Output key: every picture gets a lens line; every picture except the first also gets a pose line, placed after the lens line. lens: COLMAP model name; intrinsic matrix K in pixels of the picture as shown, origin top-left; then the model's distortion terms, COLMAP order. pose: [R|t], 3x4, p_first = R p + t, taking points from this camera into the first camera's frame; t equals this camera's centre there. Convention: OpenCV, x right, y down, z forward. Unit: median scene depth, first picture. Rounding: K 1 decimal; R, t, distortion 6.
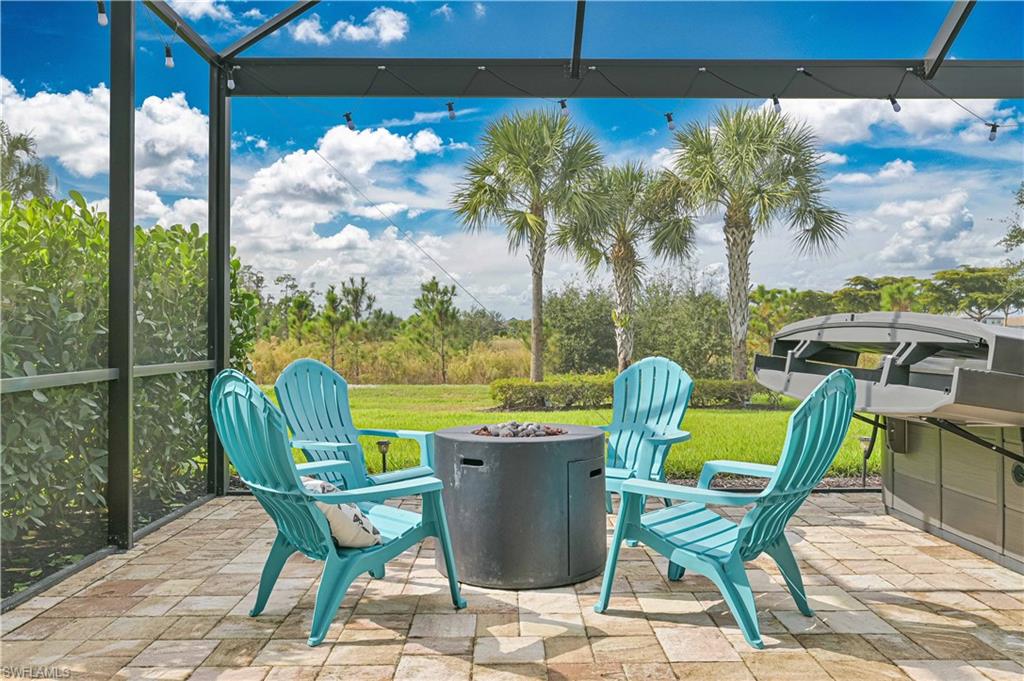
lens RADIAL K [[797.9, 0, 516.4], [0, 797.9, 338.3], [0, 0, 1]] dist [0.002109, -0.001707]
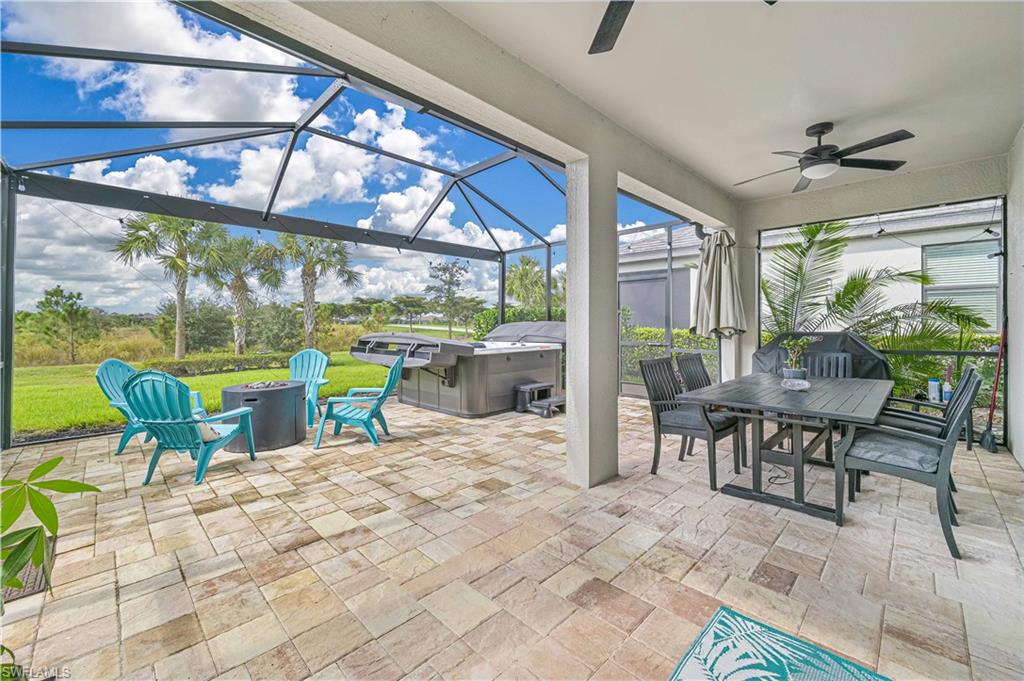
lens RADIAL K [[410.5, 0, 514.3], [0, 410.5, 331.8], [0, 0, 1]] dist [-0.002415, -0.000213]
pose [[0.712381, -0.012018, 0.701690, -0.228390], [0.001831, 0.999882, 0.015266, -0.041706], [-0.701791, -0.009591, 0.712318, -0.264892]]
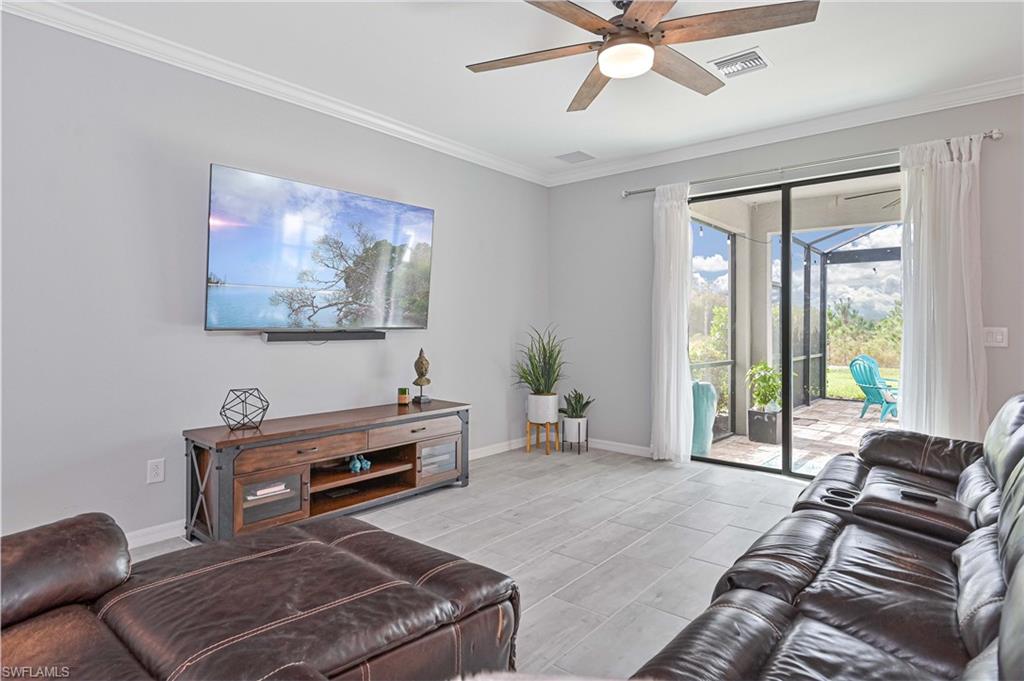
lens RADIAL K [[556.5, 0, 513.4], [0, 556.5, 333.8], [0, 0, 1]] dist [-0.004542, -0.000488]
pose [[0.756071, -0.000687, -0.654489, 0.109768], [0.001657, 0.999998, 0.000864, -0.049599], [0.654487, -0.001737, 0.756071, -1.325748]]
